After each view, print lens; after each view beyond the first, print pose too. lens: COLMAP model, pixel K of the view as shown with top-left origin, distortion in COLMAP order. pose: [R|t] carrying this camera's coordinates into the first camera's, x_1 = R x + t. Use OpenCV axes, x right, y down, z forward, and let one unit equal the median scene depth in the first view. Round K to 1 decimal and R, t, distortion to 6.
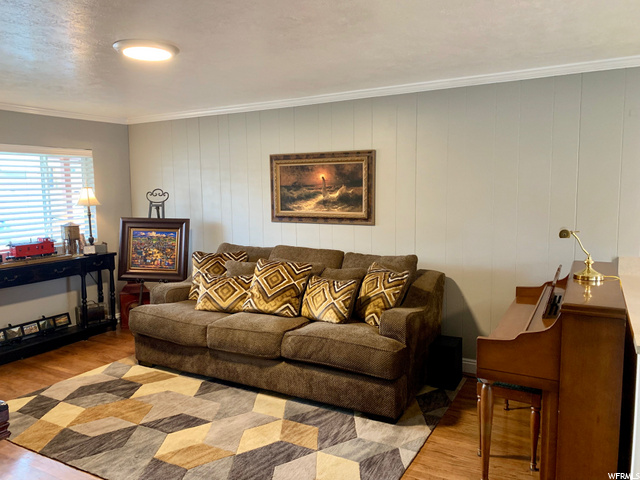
lens RADIAL K [[490.2, 0, 319.9], [0, 490.2, 241.5], [0, 0, 1]] dist [0.007739, -0.004719]
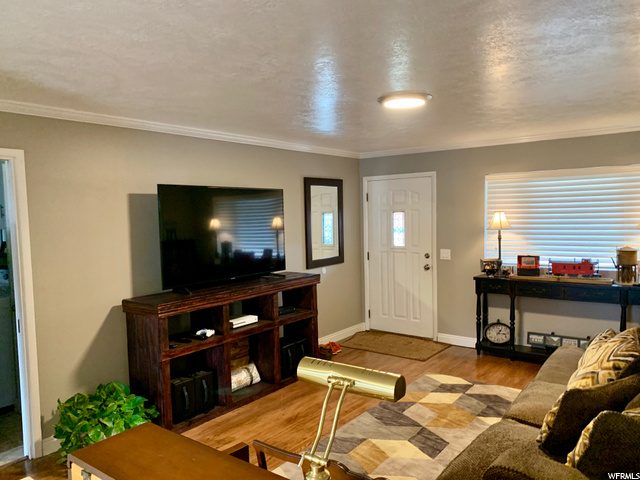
lens RADIAL K [[490.2, 0, 319.9], [0, 490.2, 241.5], [0, 0, 1]] dist [0.007739, -0.004719]
pose [[-0.142147, 0.076262, -0.986903, 0.523359], [-0.081772, 0.992715, 0.088489, -0.090764], [0.986462, 0.093279, -0.134876, 0.617934]]
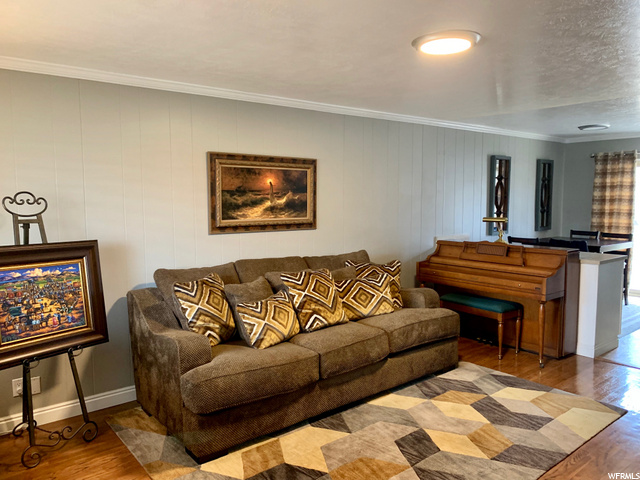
lens RADIAL K [[490.2, 0, 319.9], [0, 490.2, 241.5], [0, 0, 1]] dist [0.007739, -0.004719]
pose [[0.364814, -0.077562, 0.927844, -0.836910], [0.095923, 0.994353, 0.045406, -0.050684], [-0.926126, 0.072437, 0.370194, 0.563499]]
